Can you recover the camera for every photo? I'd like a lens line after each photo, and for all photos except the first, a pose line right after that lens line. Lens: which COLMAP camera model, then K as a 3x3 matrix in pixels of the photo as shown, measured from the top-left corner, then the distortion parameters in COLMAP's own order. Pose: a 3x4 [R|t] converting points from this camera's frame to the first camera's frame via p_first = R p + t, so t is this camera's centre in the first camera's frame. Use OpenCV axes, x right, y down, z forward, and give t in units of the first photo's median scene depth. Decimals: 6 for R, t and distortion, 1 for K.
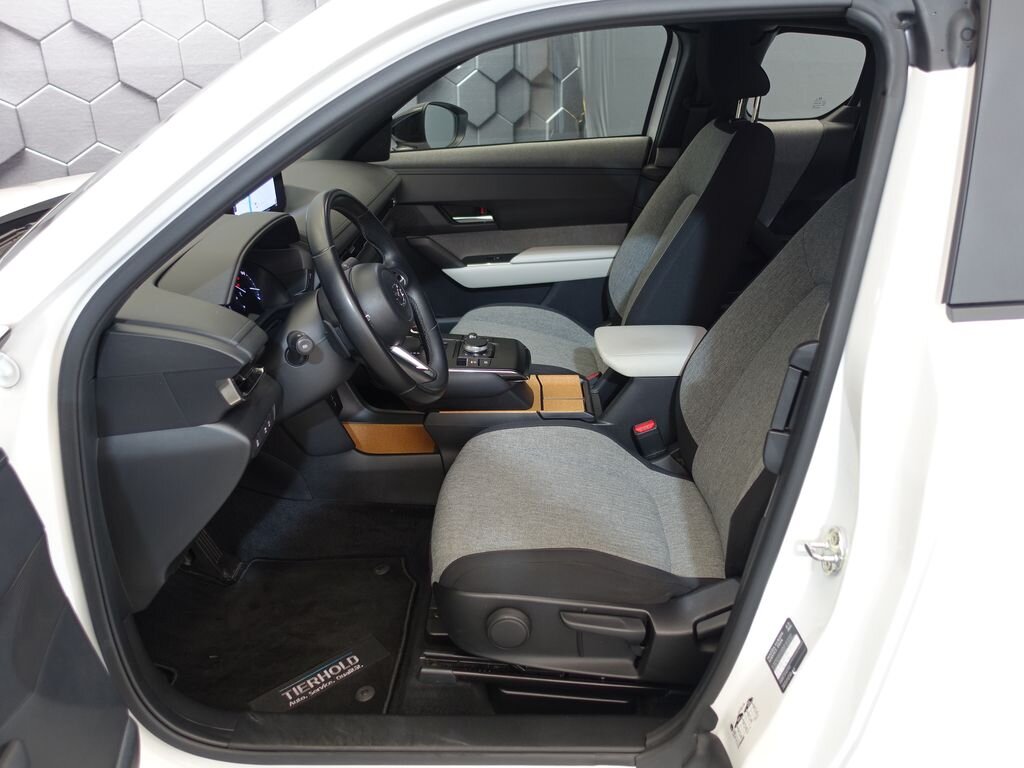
lens RADIAL K [[790.6, 0, 501.8], [0, 790.6, 382.5], [0, 0, 1]] dist [-0.016838, 0.011354]
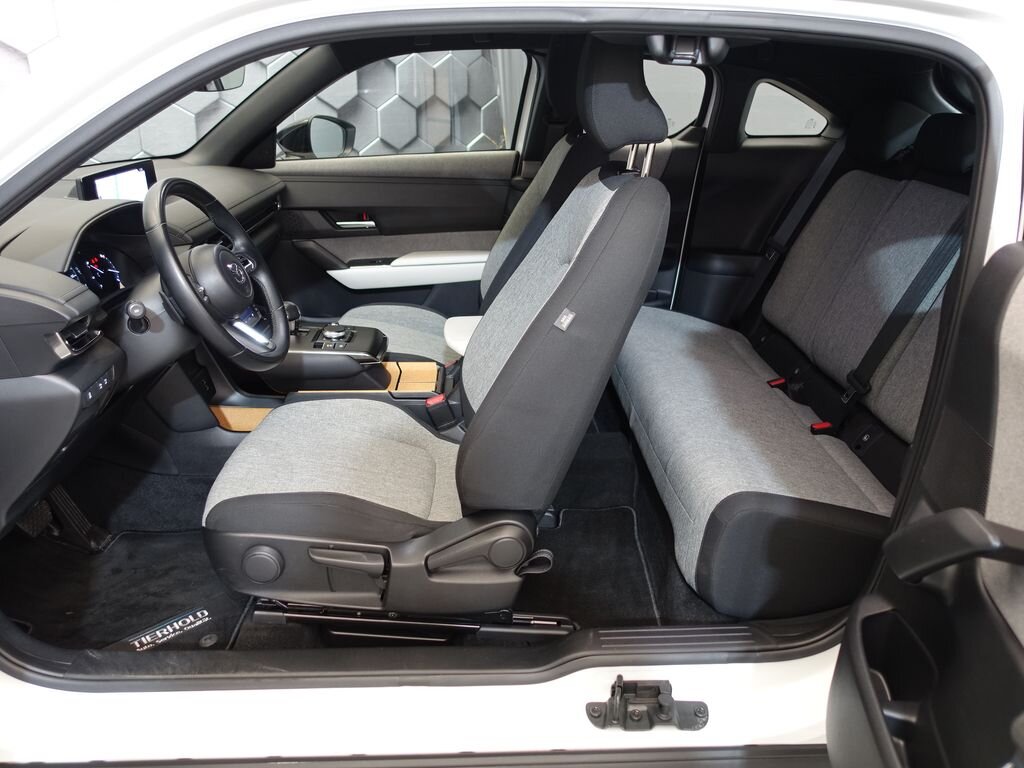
lens RADIAL K [[790.6, 0, 506.5], [0, 790.6, 385.0], [0, 0, 1]] dist [-0.016838, 0.011354]
pose [[0.997835, 0.002127, 0.065729, 0.131140], [0.000147, 0.999402, -0.034568, 0.063829], [-0.065763, 0.034503, 0.997239, -0.097925]]
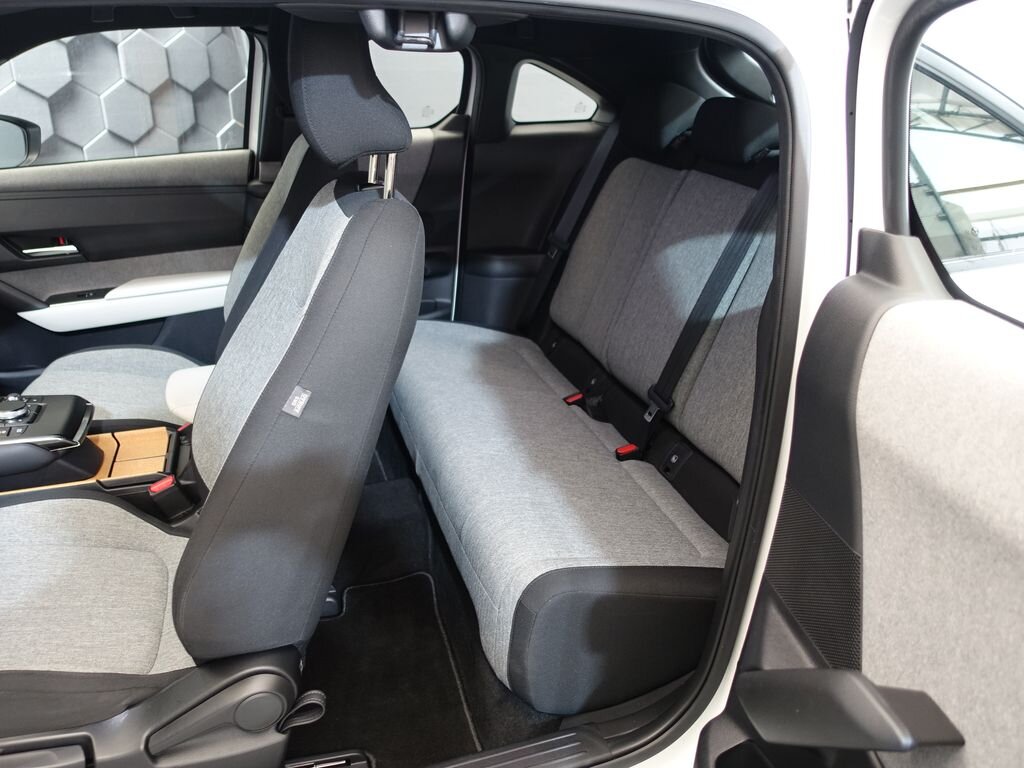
lens RADIAL K [[790.6, 0, 507.3], [0, 790.6, 379.3], [0, 0, 1]] dist [-0.016838, 0.011354]
pose [[0.945007, -0.108263, 0.308612, 0.202931], [0.113712, 0.993514, 0.000332, -0.019985], [-0.306646, 0.034779, 0.951188, 0.070068]]
